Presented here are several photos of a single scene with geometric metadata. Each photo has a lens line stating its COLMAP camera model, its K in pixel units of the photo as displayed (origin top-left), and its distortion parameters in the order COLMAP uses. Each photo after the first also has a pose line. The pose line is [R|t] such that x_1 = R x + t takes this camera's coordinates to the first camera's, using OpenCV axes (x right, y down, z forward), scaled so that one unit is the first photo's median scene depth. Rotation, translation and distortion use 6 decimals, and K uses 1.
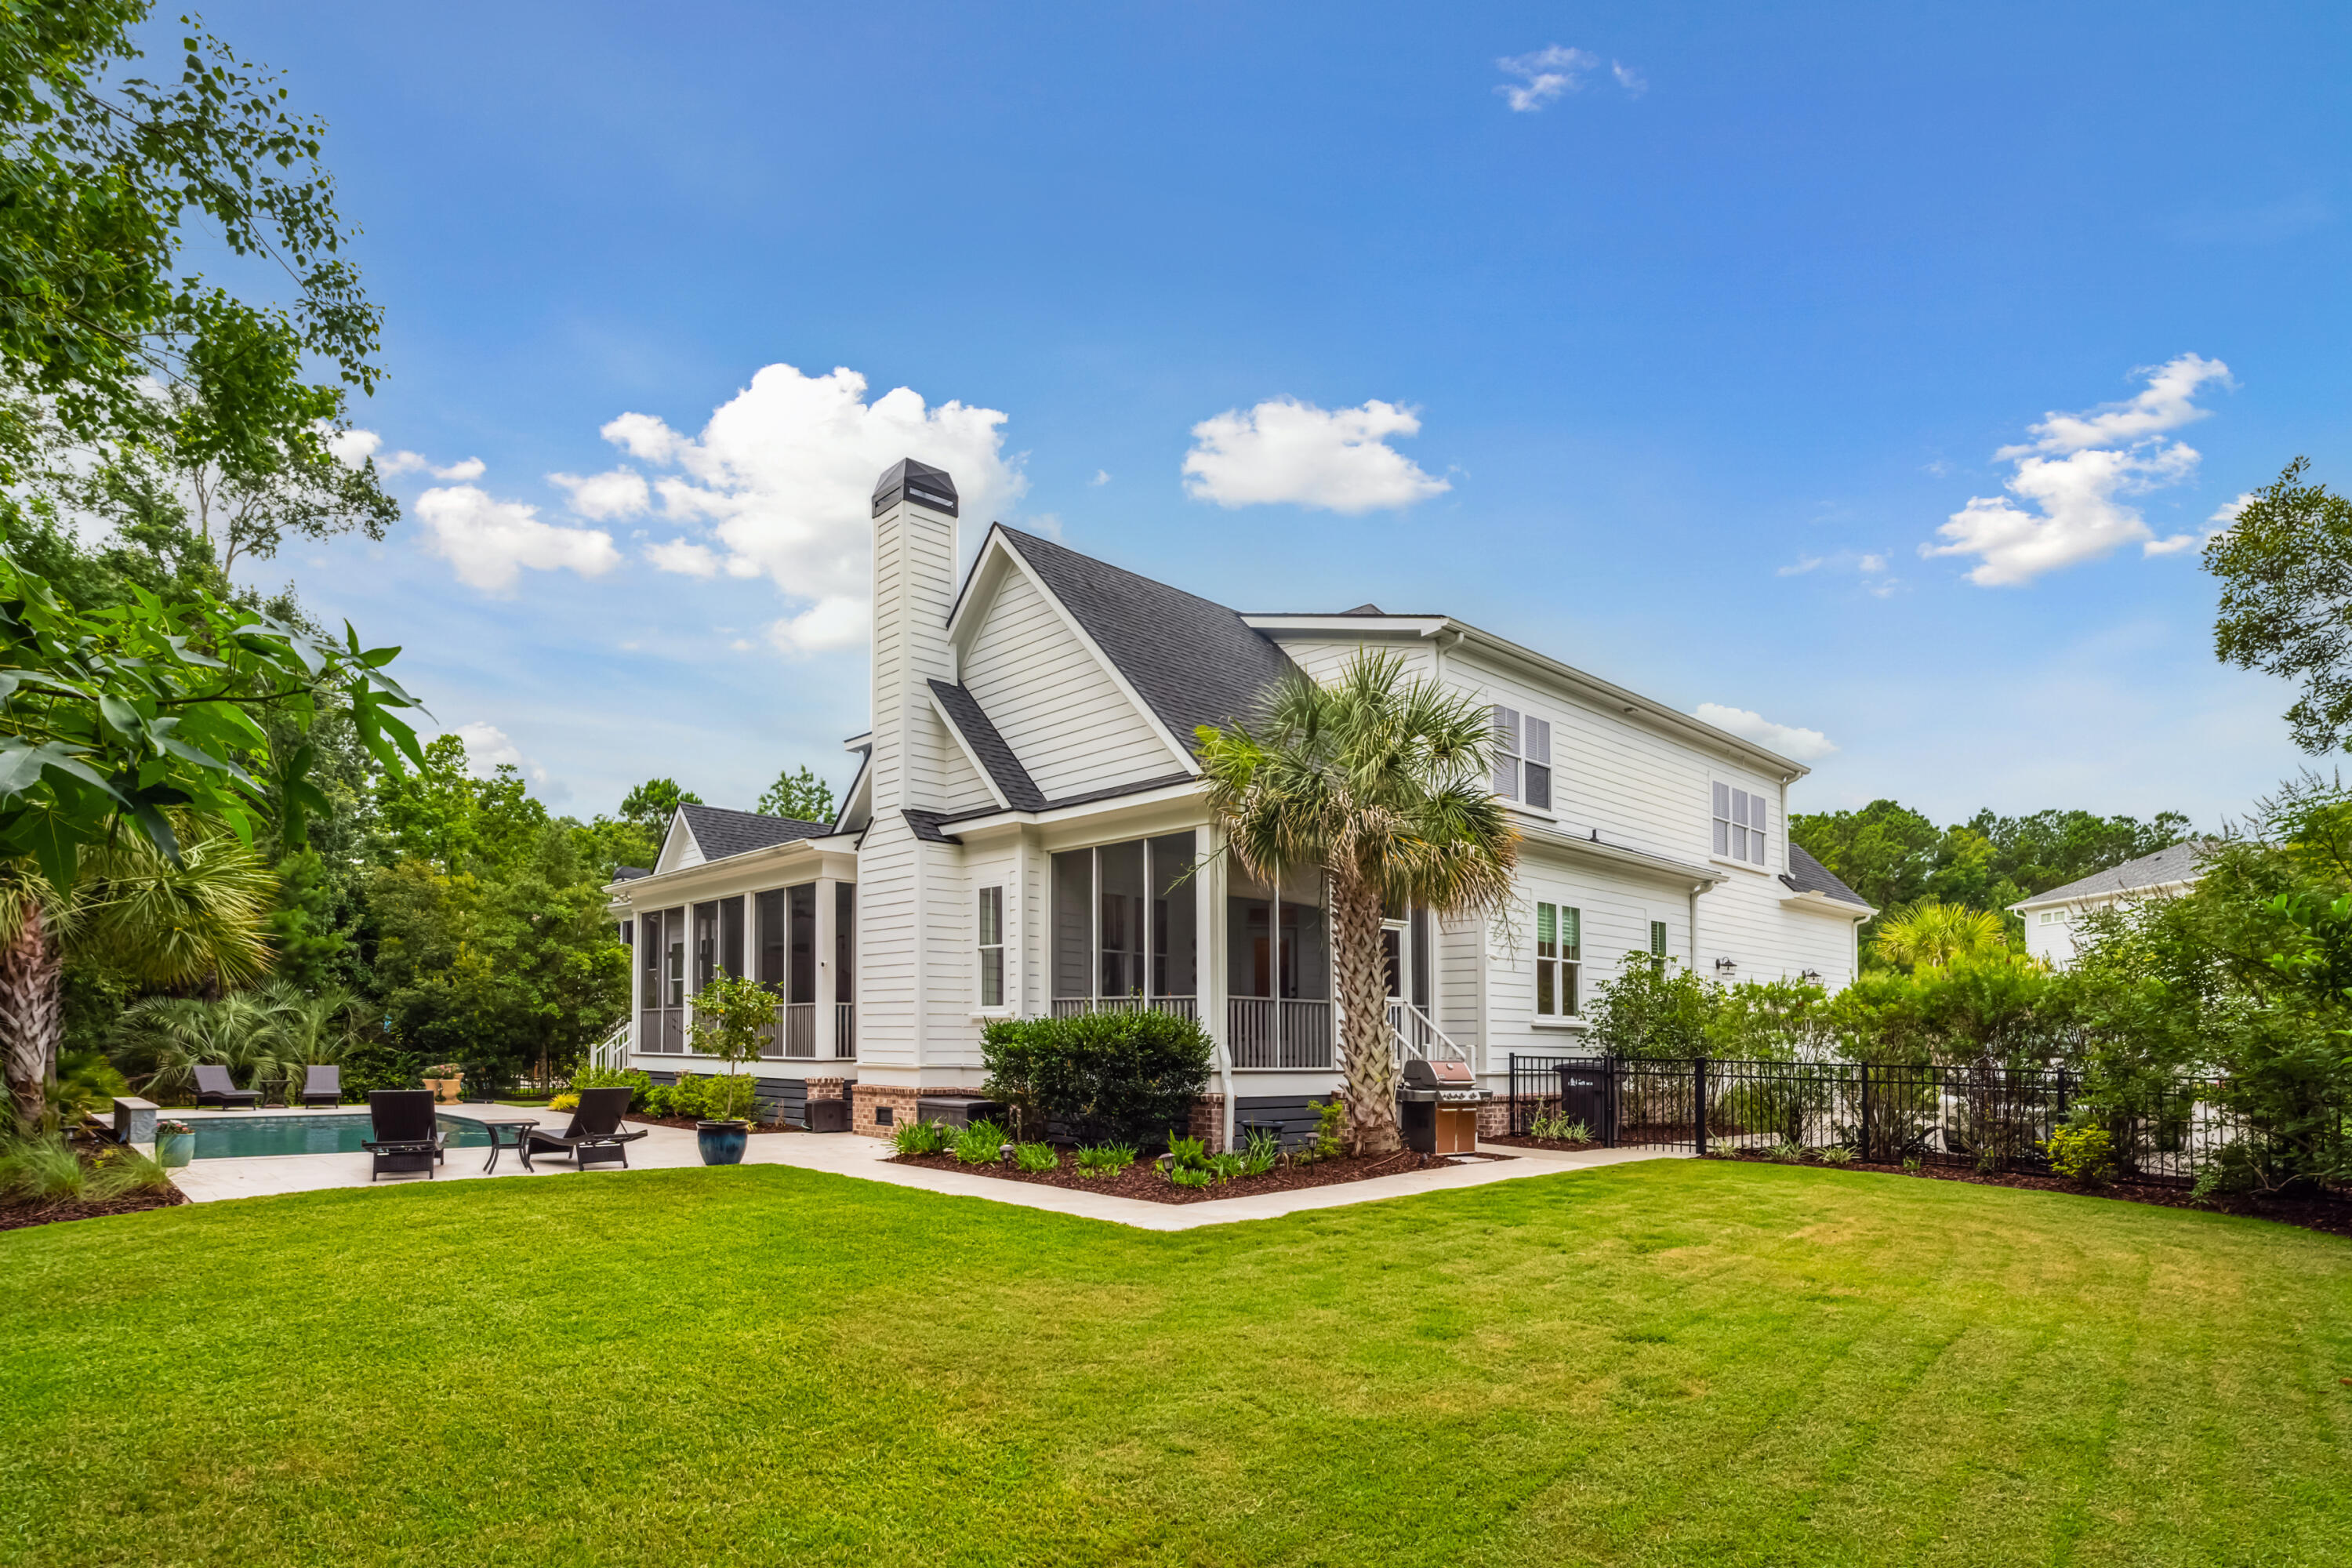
lens RADIAL K [[1226.9, 0, 1168.0], [0, 1226.9, 998.6], [0, 0, 1]] dist [-0.021650, 0.000011]
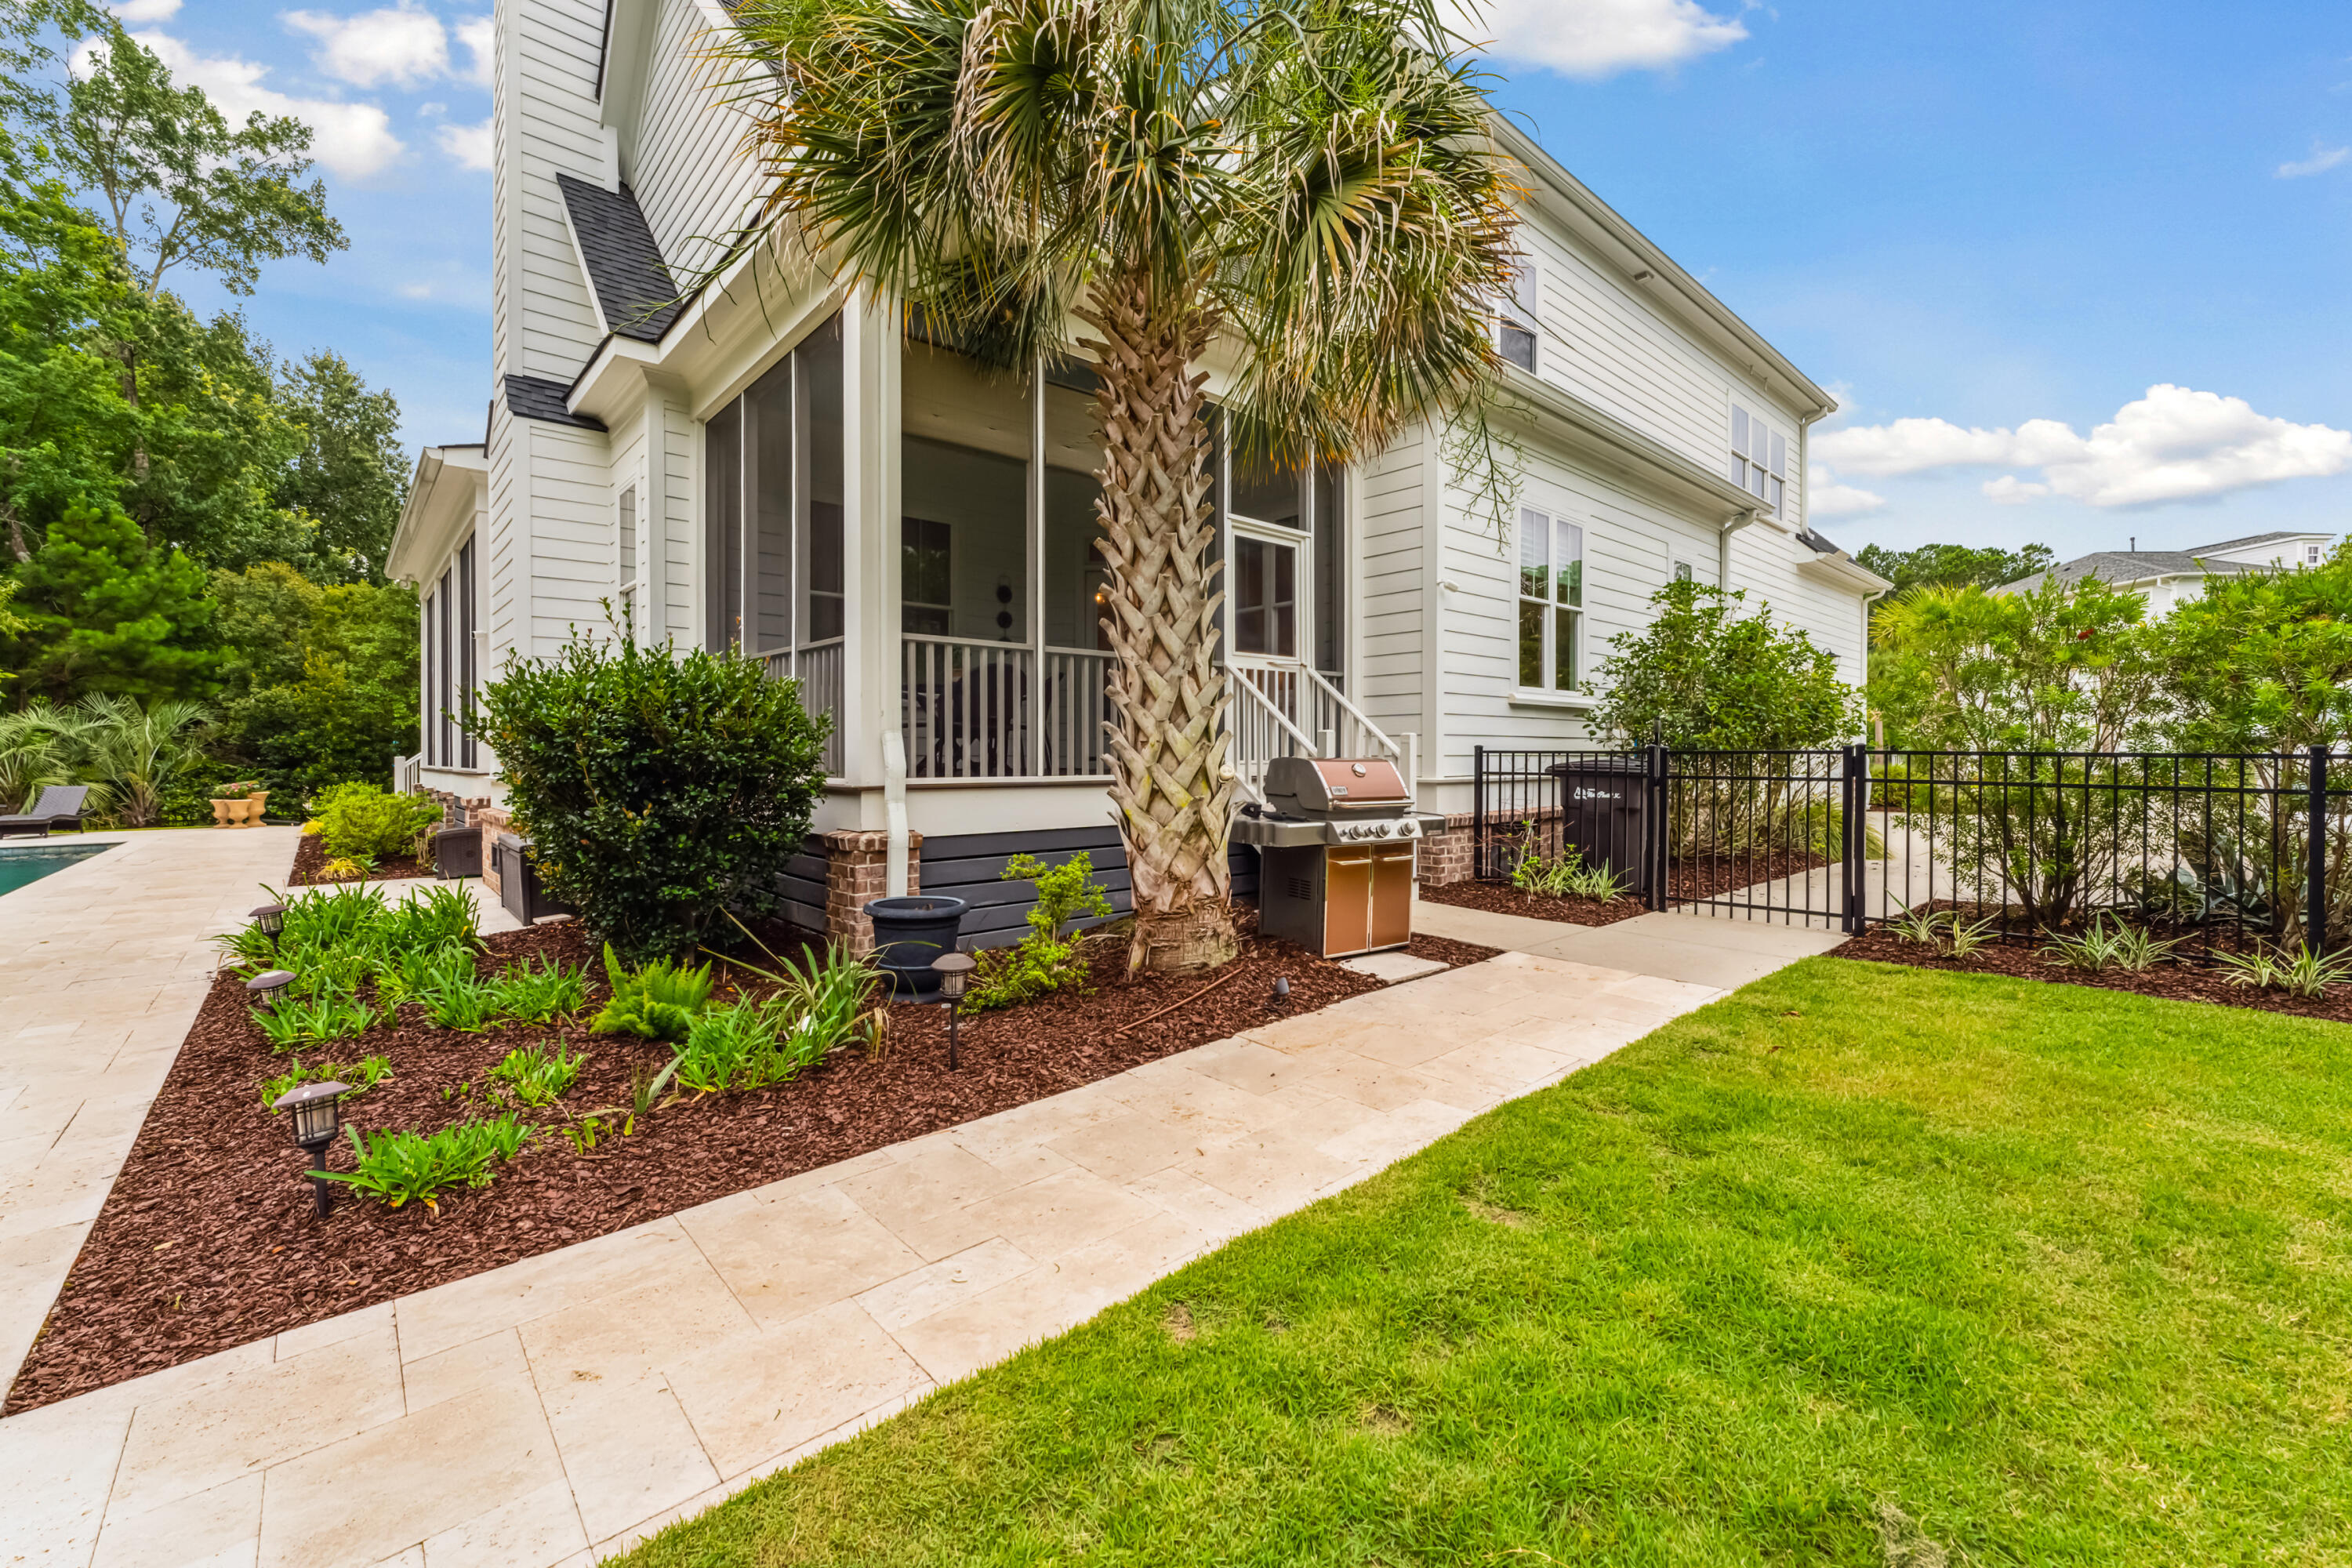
lens RADIAL K [[941.2, 0, 1163.4], [0, 941.2, 802.7], [0, 0, 1]] dist [-0.001108, -0.000047]
pose [[0.999450, -0.011468, -0.031115, 0.141196], [0.014178, 0.995989, 0.088344, 0.029584], [0.029977, -0.088737, 0.995604, 0.537858]]
